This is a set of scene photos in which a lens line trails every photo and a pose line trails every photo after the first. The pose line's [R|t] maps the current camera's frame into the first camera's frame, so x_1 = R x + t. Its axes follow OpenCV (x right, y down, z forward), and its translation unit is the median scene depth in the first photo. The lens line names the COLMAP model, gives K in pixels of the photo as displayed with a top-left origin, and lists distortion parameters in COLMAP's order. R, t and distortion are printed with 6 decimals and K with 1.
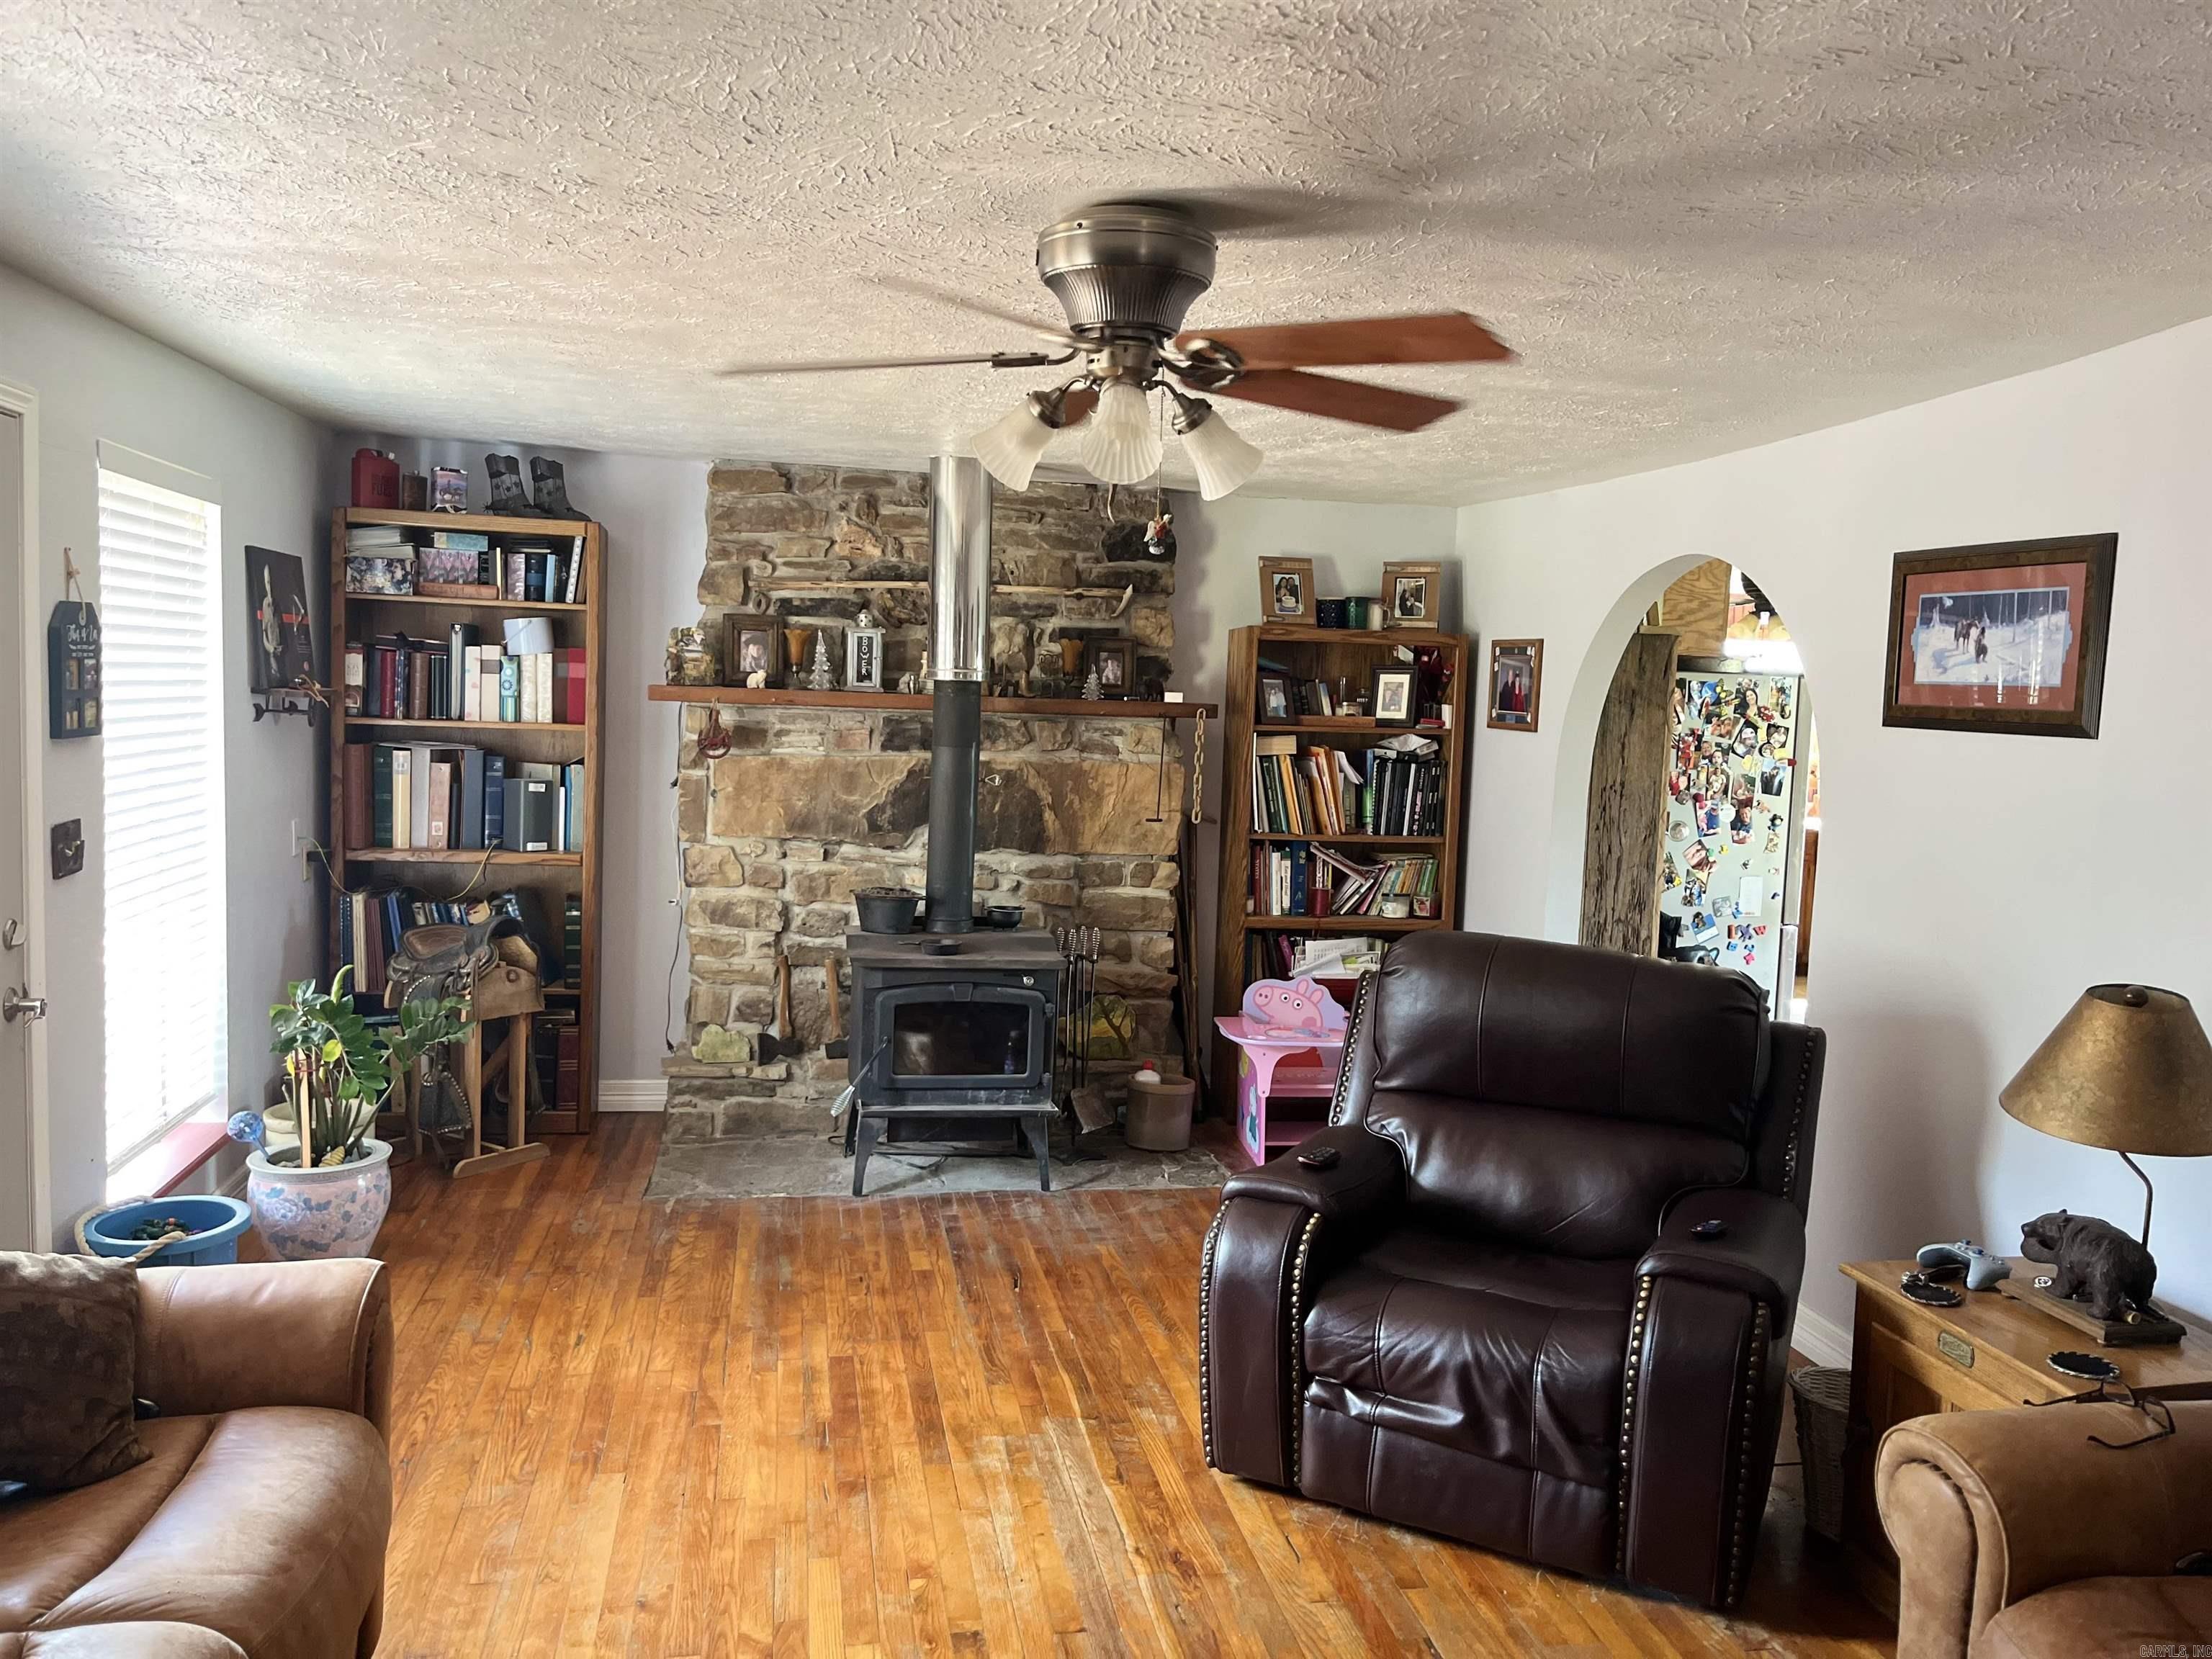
lens RADIAL K [[1699.4, 0, 1107.8], [0, 1699.4, 842.9], [0, 0, 1]] dist [0.066983, -0.110518]
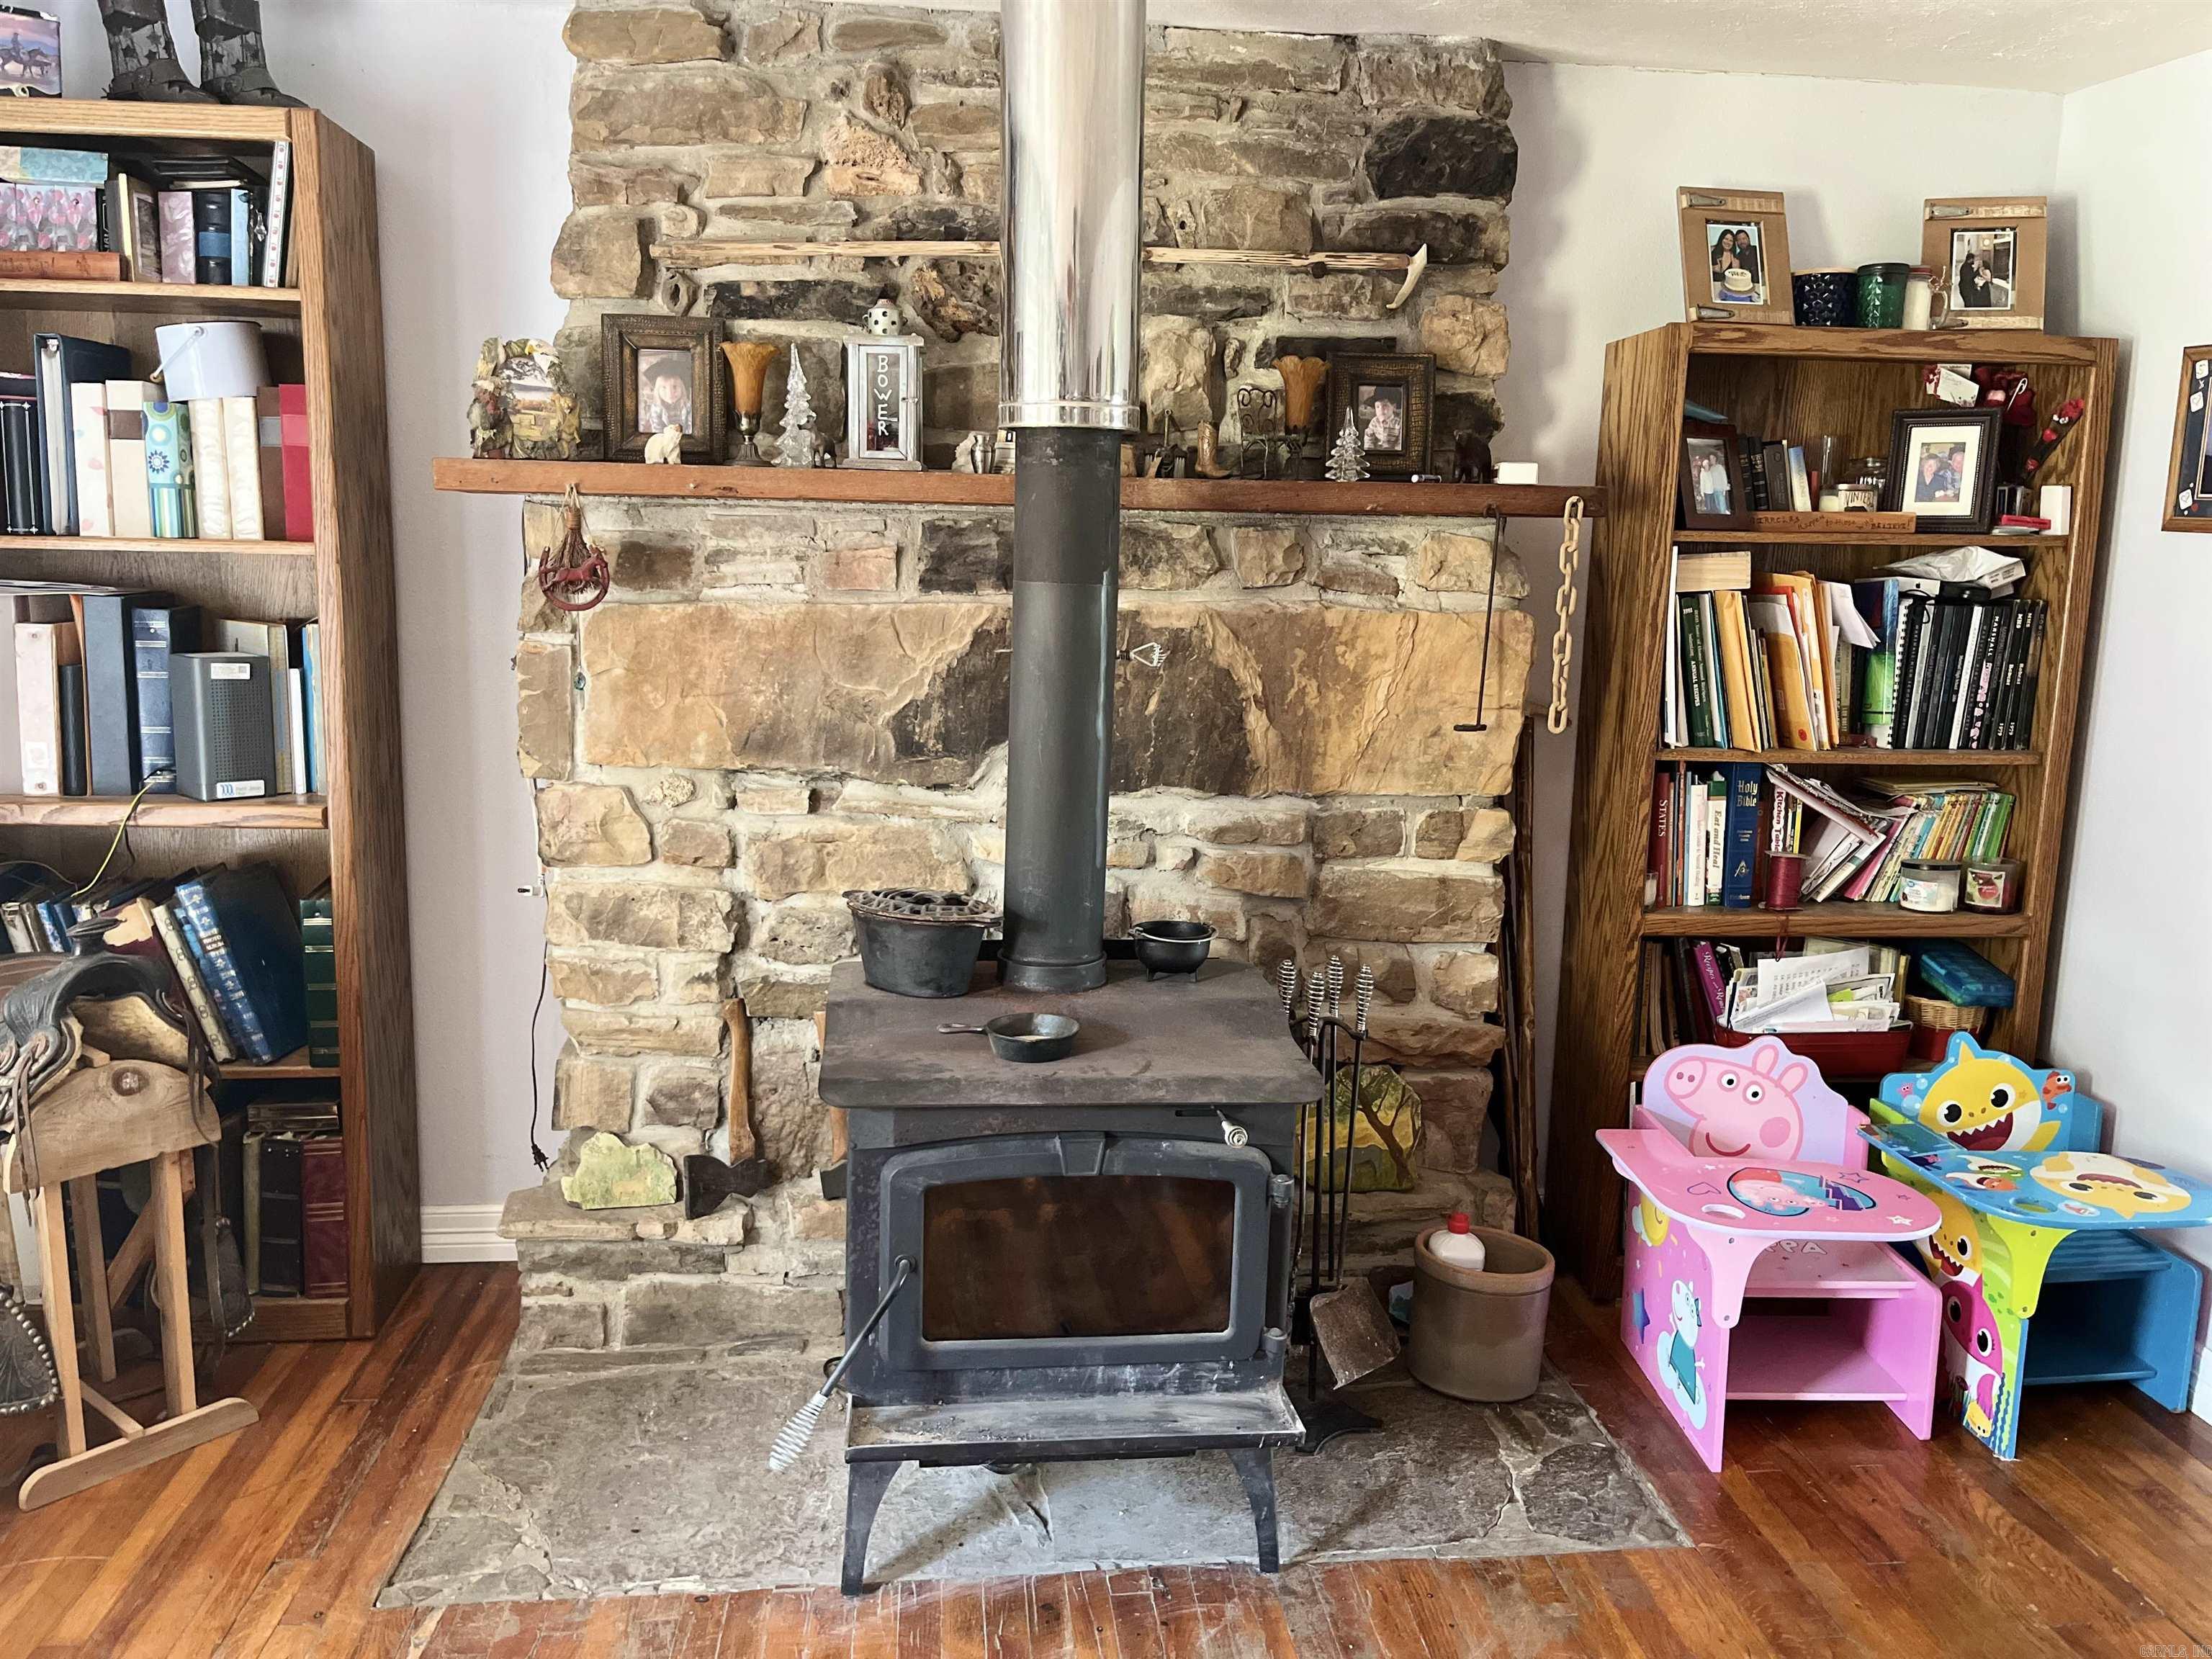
lens RADIAL K [[1699.4, 0, 1107.8], [0, 1699.4, 842.9], [0, 0, 1]] dist [0.066983, -0.110518]
pose [[0.996722, 0.002423, -0.080861, -0.037923], [0.004880, 0.995930, 0.089997, -0.025269], [0.080750, -0.090097, 0.992654, 0.498660]]
